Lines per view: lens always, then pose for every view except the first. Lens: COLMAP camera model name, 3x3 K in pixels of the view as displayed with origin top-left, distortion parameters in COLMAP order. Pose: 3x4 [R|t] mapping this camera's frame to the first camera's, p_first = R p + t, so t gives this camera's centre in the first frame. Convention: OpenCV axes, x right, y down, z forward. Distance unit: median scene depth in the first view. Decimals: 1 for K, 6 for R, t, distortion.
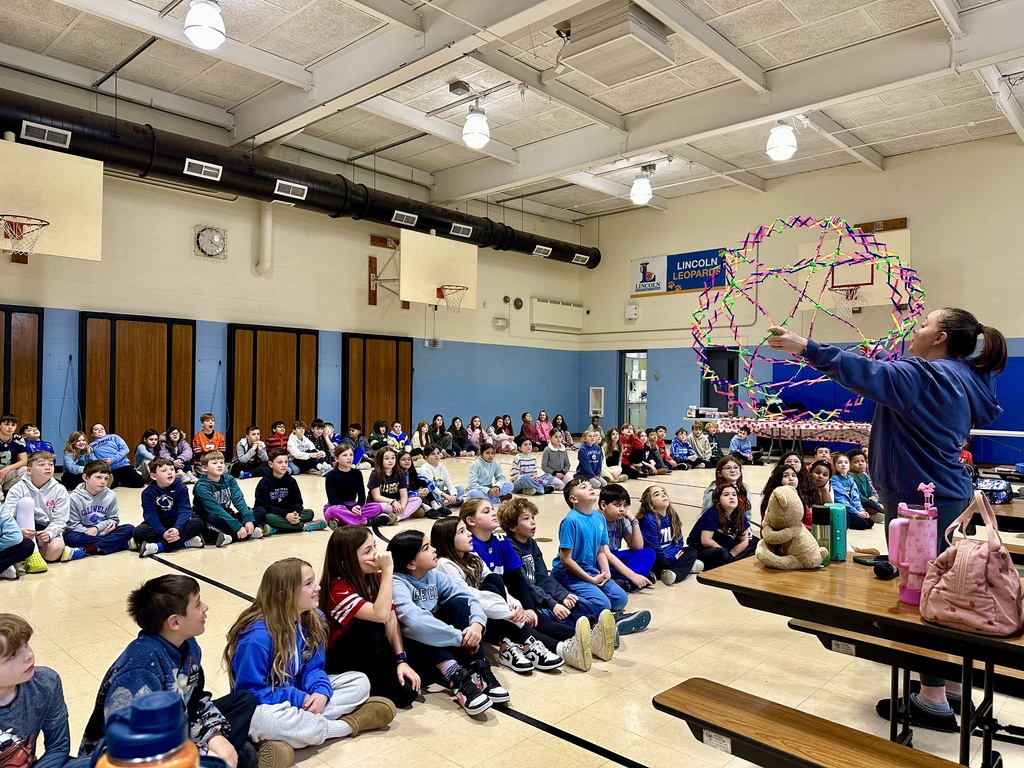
lens RADIAL K [[702.0, 0, 512.0], [0, 702.0, 384.0], [0, 0, 1]] dist [0.065091, -0.000239]
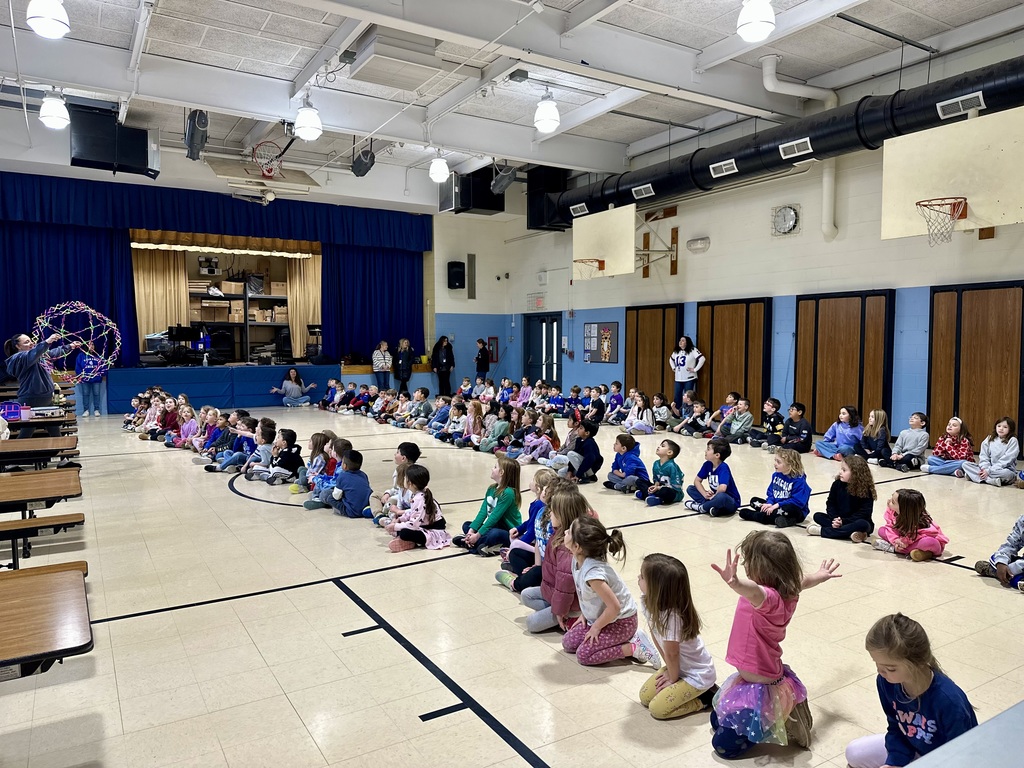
lens RADIAL K [[728.0, 0, 512.0], [0, 728.0, 384.0], [0, 0, 1]] dist [-0.003618, -0.002224]
pose [[-0.267686, 0.039512, -0.962696, 0.691445], [0.000620, 0.999166, 0.040836, -0.001719], [0.963506, 0.010334, -0.267487, 0.857809]]
